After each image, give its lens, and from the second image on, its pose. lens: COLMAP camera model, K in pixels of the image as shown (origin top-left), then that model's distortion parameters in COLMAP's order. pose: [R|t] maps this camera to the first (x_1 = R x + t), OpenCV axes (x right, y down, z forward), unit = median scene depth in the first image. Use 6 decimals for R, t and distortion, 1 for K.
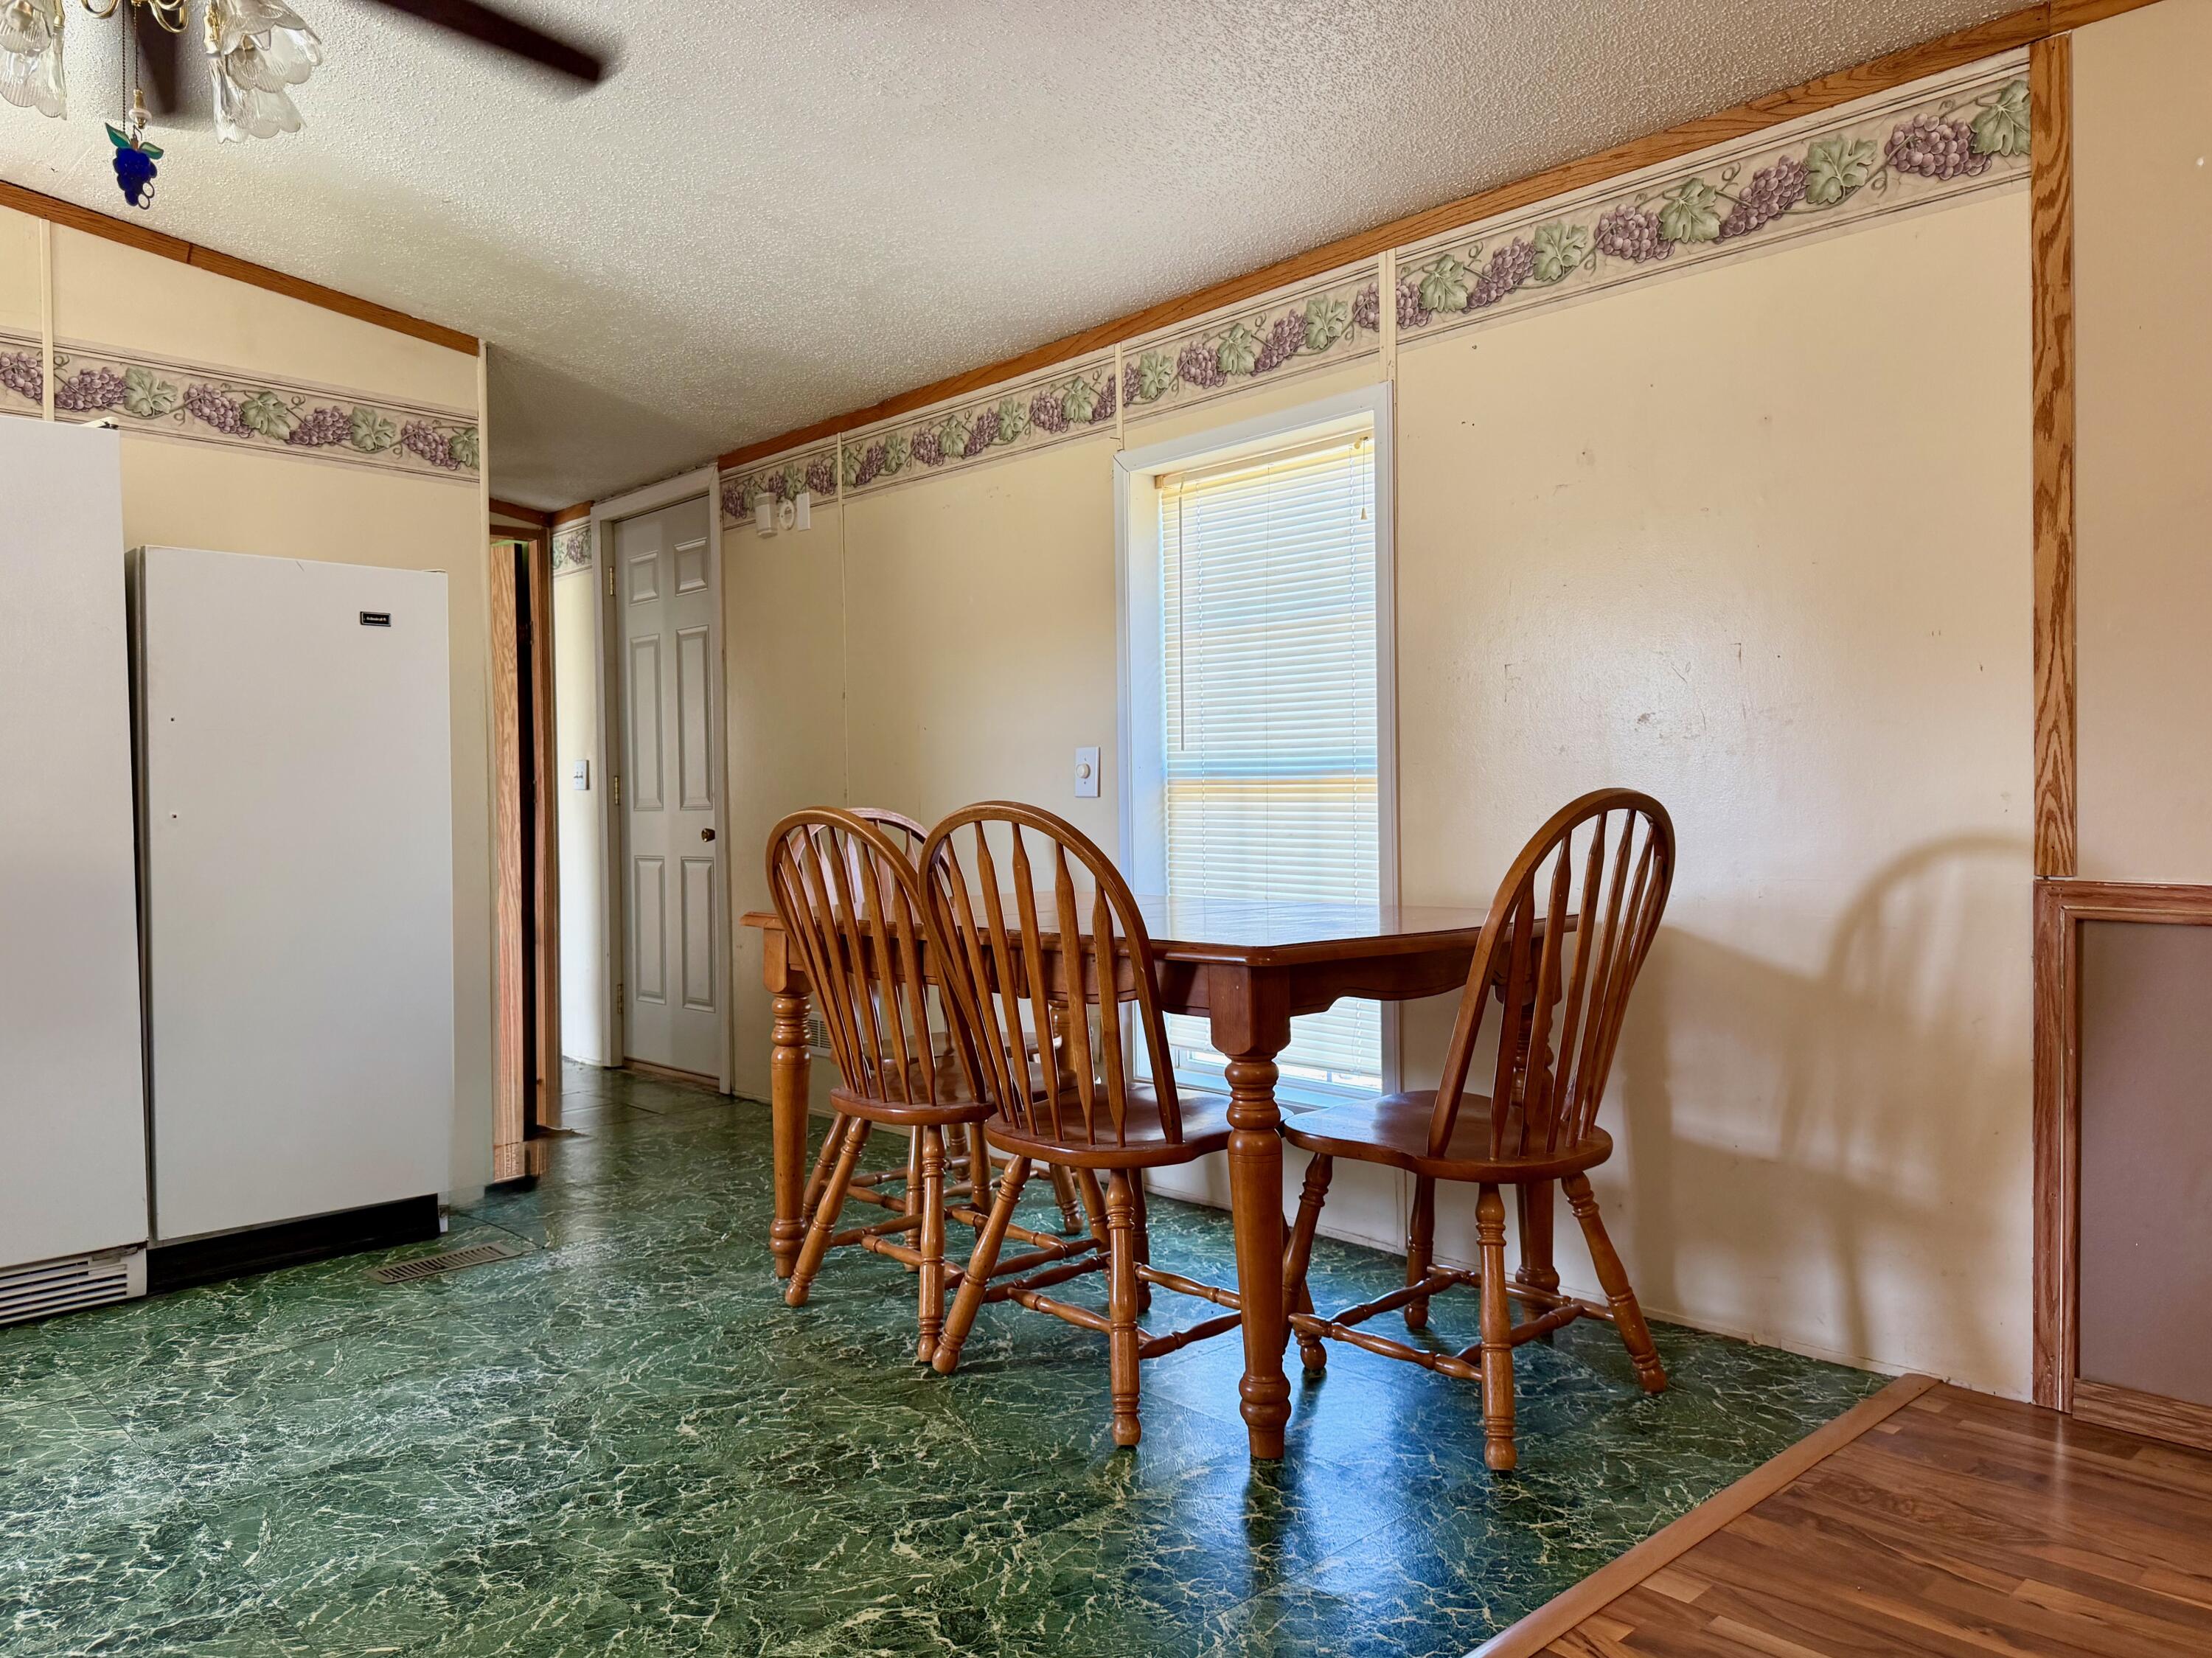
lens RADIAL K [[1592.3, 0, 1115.3], [0, 1592.3, 836.8], [0, 0, 1]] dist [0.027452, -0.040480]
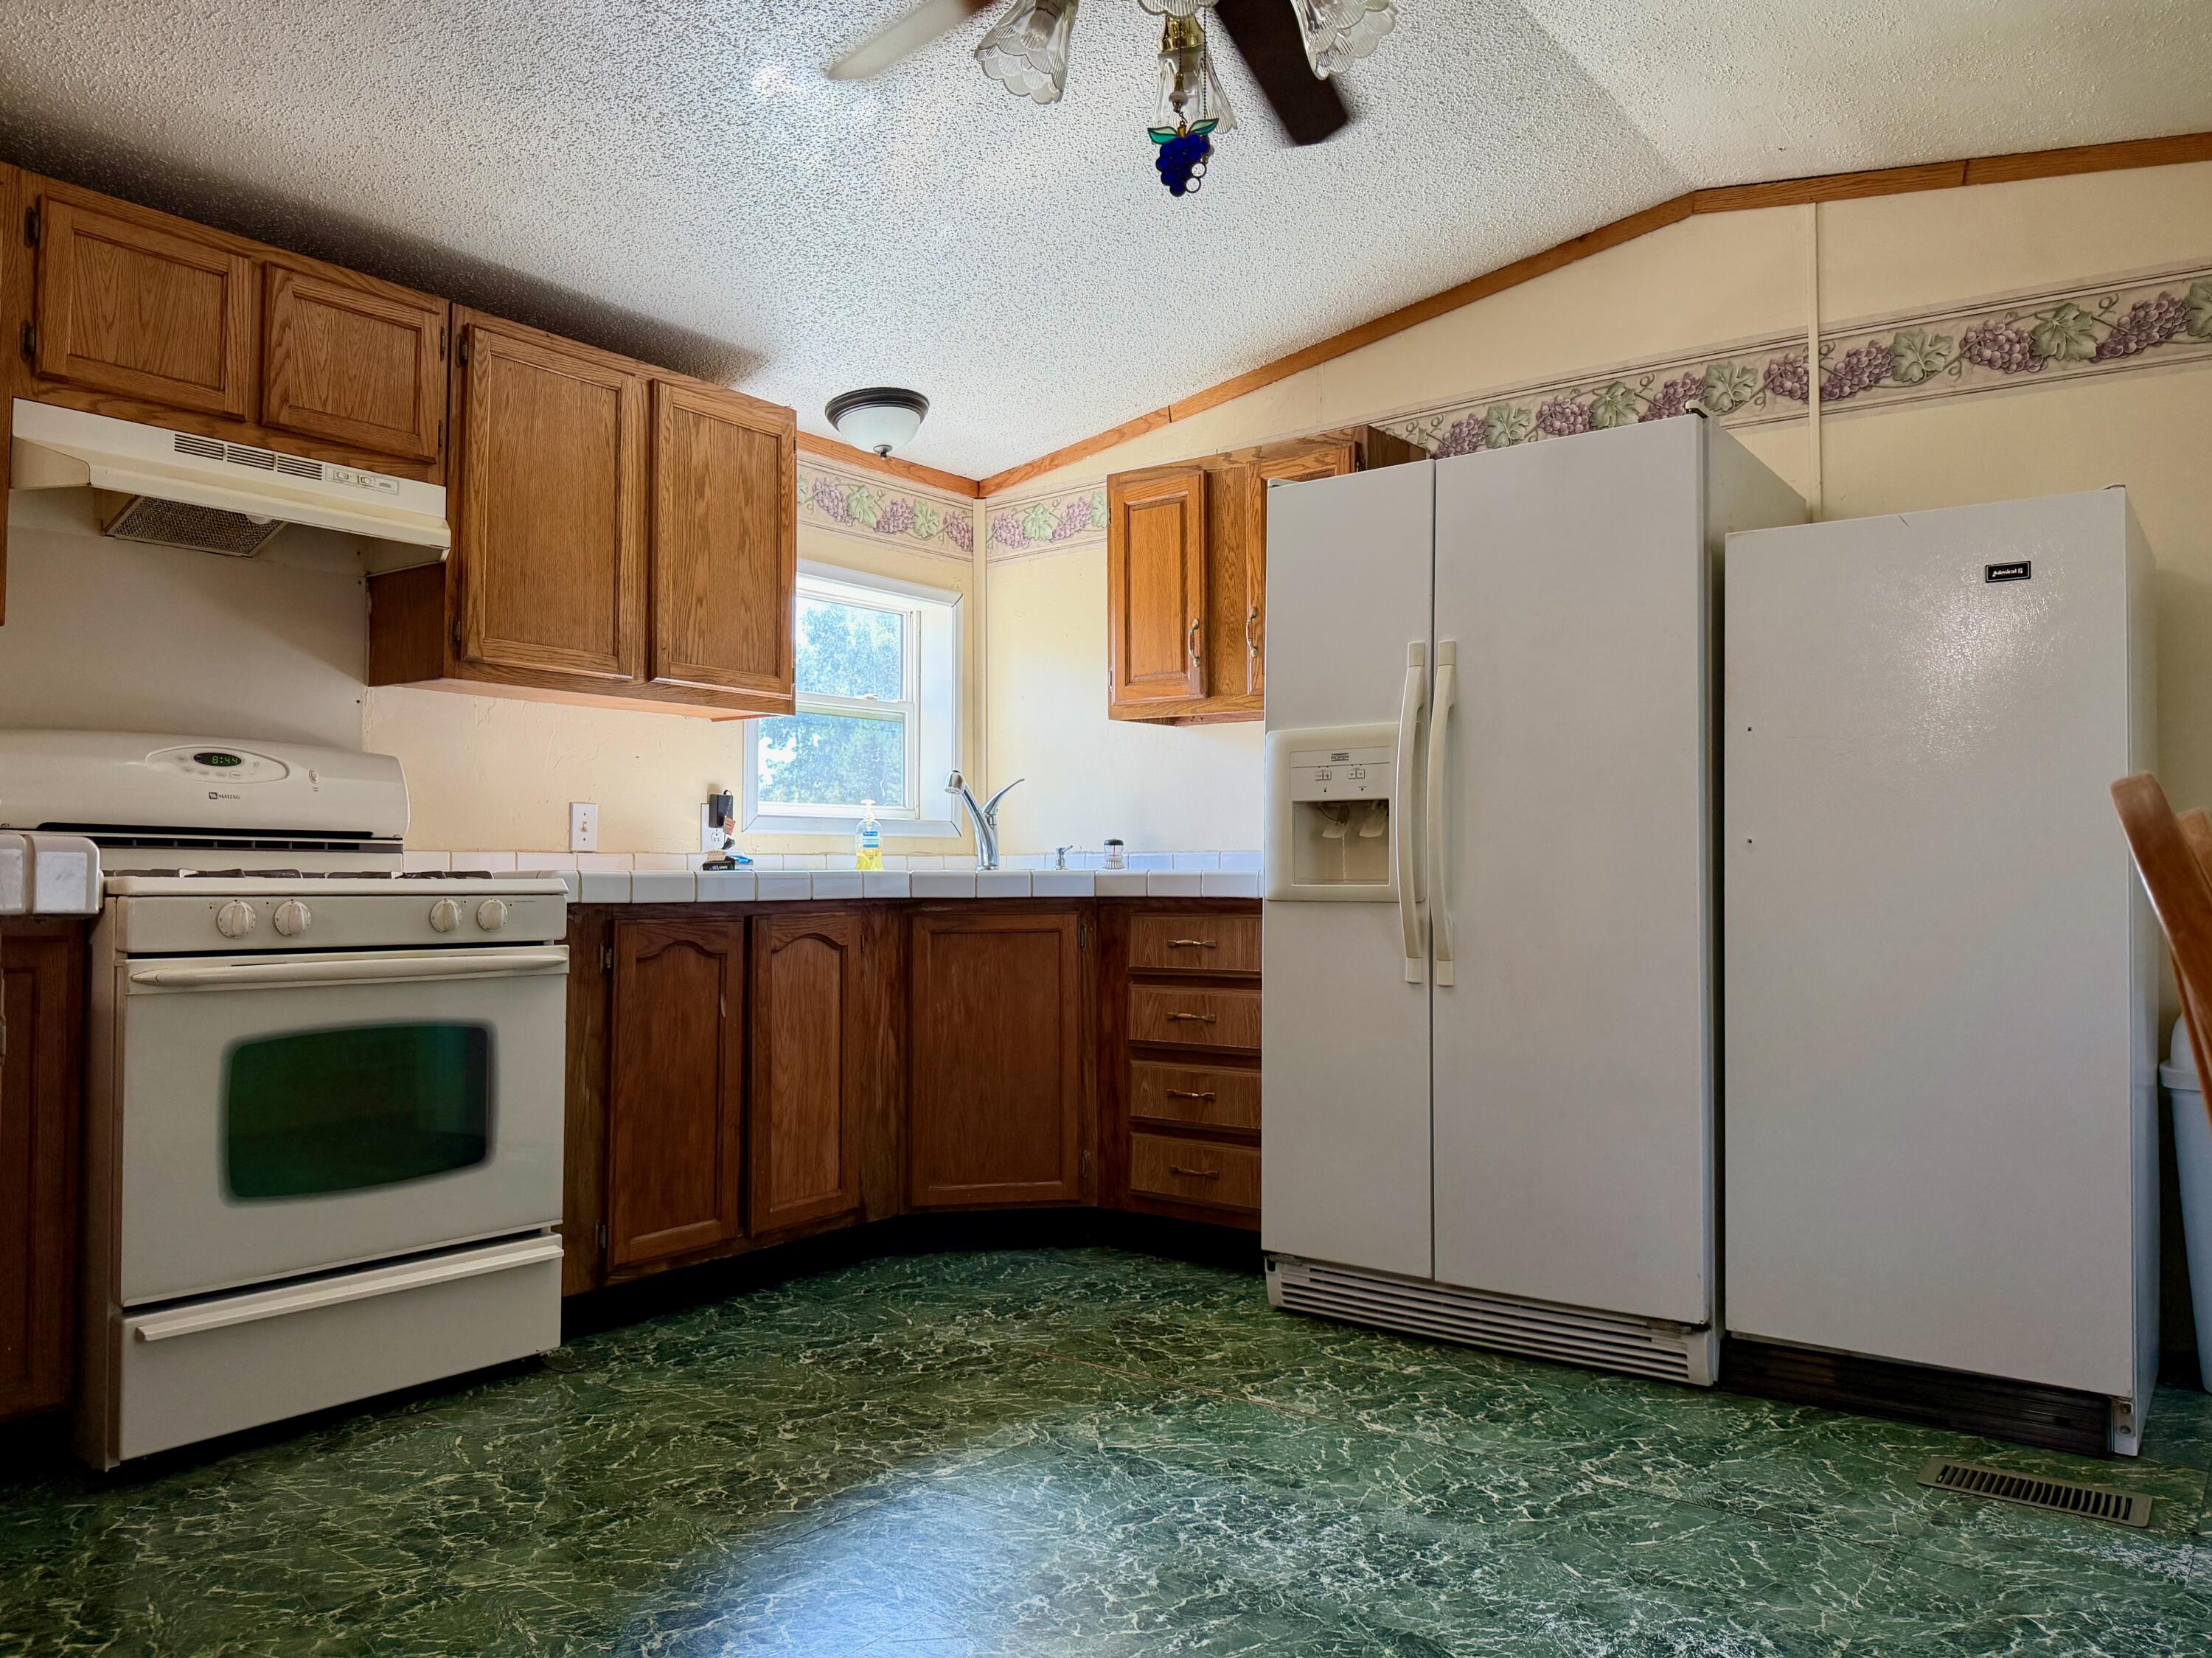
lens RADIAL K [[1592.3, 0, 1111.5], [0, 1592.3, 846.5], [0, 0, 1]] dist [0.027452, -0.040480]
pose [[0.151240, -0.006594, -0.988475, 0.218100], [-0.018944, 0.999775, -0.009568, 0.004492], [0.988316, 0.020173, 0.151081, 0.544660]]
